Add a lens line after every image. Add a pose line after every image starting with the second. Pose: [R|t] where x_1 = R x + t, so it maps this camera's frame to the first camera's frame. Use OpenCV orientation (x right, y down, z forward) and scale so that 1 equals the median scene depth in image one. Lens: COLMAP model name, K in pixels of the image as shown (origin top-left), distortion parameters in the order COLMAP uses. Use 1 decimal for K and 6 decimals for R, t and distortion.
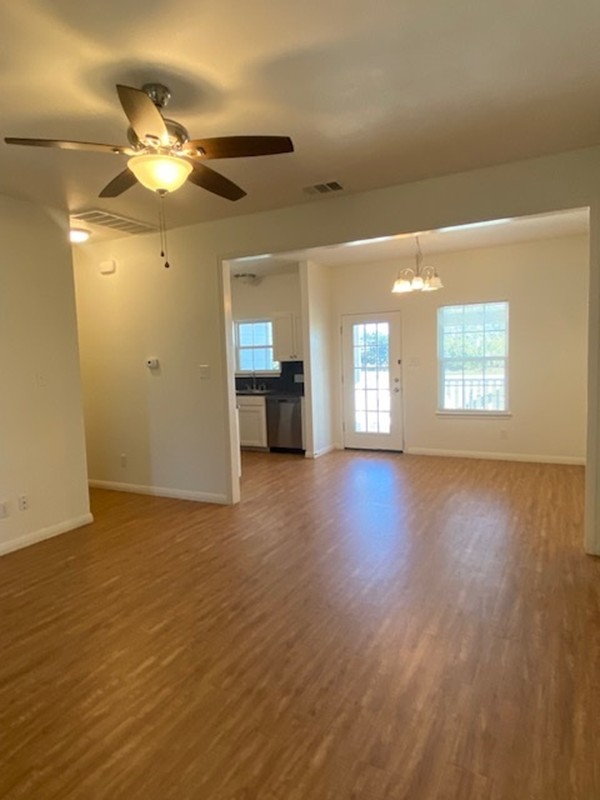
lens RADIAL K [[502.9, 0, 300.0], [0, 502.9, 400.0], [0, 0, 1]] dist [0.069760, -0.068557]
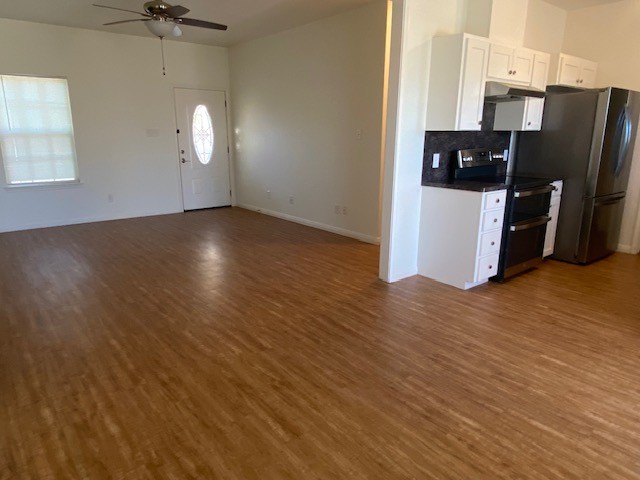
lens RADIAL K [[421.5, 0, 323.7], [0, 421.5, 235.0], [0, 0, 1]] dist [0.088478, -0.093757]
pose [[-0.385122, 0.246037, -0.889464, 0.667019], [-0.073000, 0.952665, 0.295127, -0.115088], [0.919974, 0.178591, -0.348932, 1.276216]]
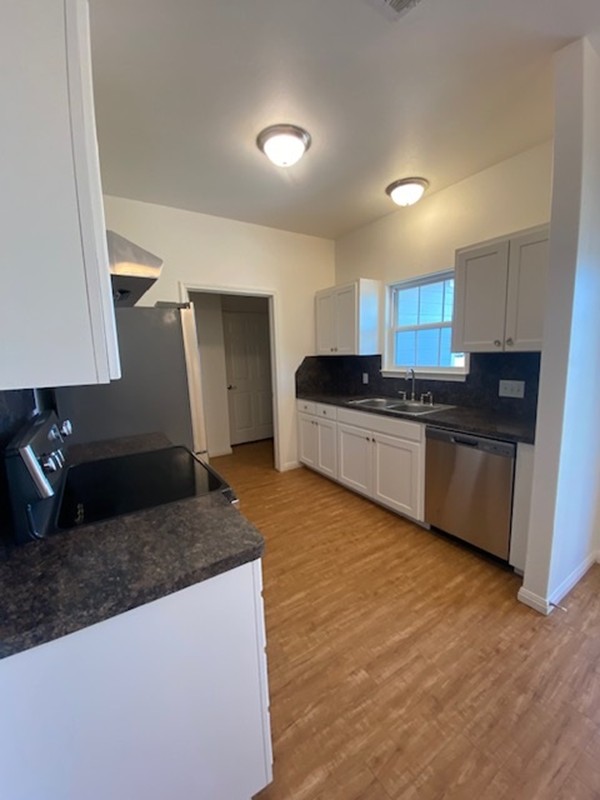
lens RADIAL K [[323.4, 0, 300.0], [0, 323.4, 400.0], [0, 0, 1]] dist [0.029074, -0.024408]
pose [[0.870307, 0.078336, -0.486239, -0.041458], [-0.038304, 0.995045, 0.091748, -0.092405], [0.491018, -0.061224, 0.868996, 1.105241]]
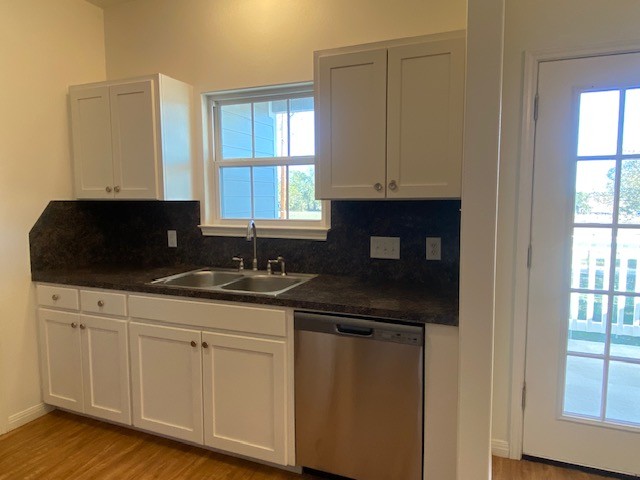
lens RADIAL K [[421.5, 0, 323.7], [0, 421.5, 235.0], [0, 0, 1]] dist [0.088478, -0.093757]
pose [[0.994905, 0.018373, 0.099132, -0.130812], [-0.019198, 0.999788, 0.007381, -0.093263], [-0.098975, -0.009246, 0.995047, 1.220996]]
